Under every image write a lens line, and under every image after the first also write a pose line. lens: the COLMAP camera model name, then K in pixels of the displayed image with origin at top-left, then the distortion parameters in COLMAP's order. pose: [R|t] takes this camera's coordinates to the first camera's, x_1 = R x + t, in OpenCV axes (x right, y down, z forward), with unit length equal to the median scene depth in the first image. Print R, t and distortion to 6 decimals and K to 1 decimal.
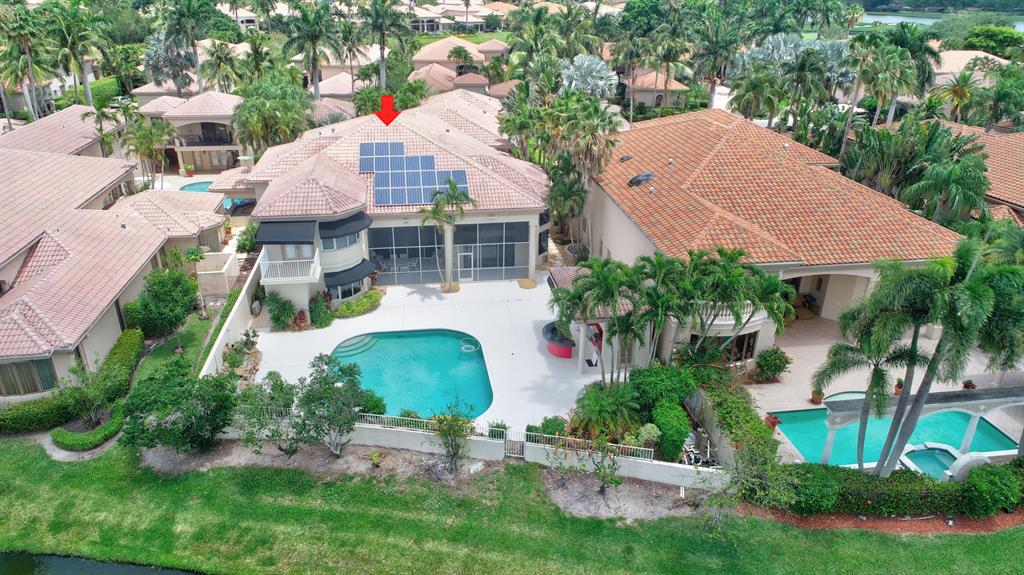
lens RADIAL K [[689.3, 0, 512.0], [0, 689.3, 287.5], [0, 0, 1]] dist [0.000996, -0.001115]
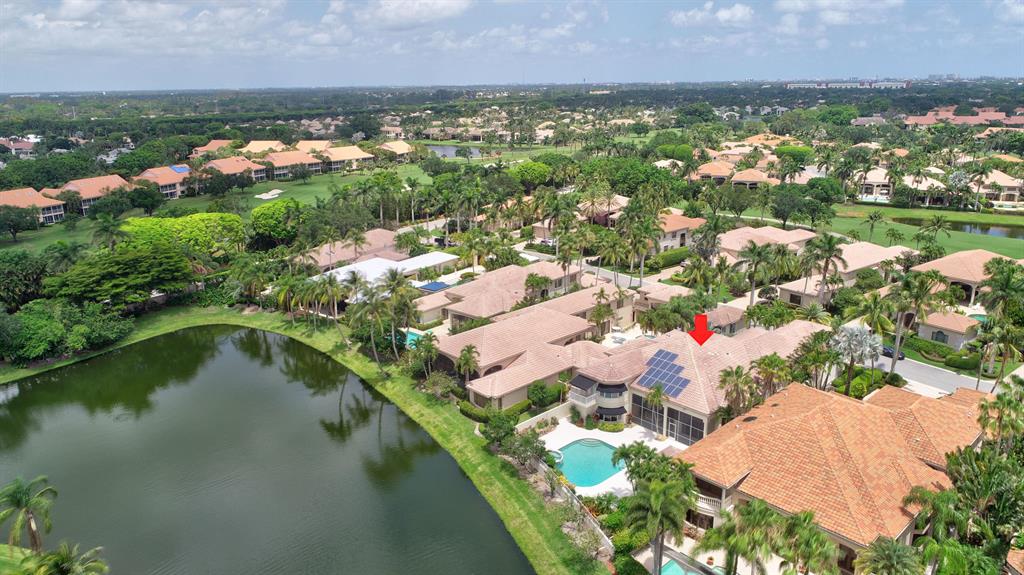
lens RADIAL K [[689.3, 0, 512.0], [0, 689.3, 287.5], [0, 0, 1]] dist [0.000996, -0.001115]
pose [[0.557460, 0.212414, -0.802570, 1.412960], [-0.320238, 0.946918, 0.028183, -0.399687], [0.765954, 0.241302, 0.595892, -0.658825]]
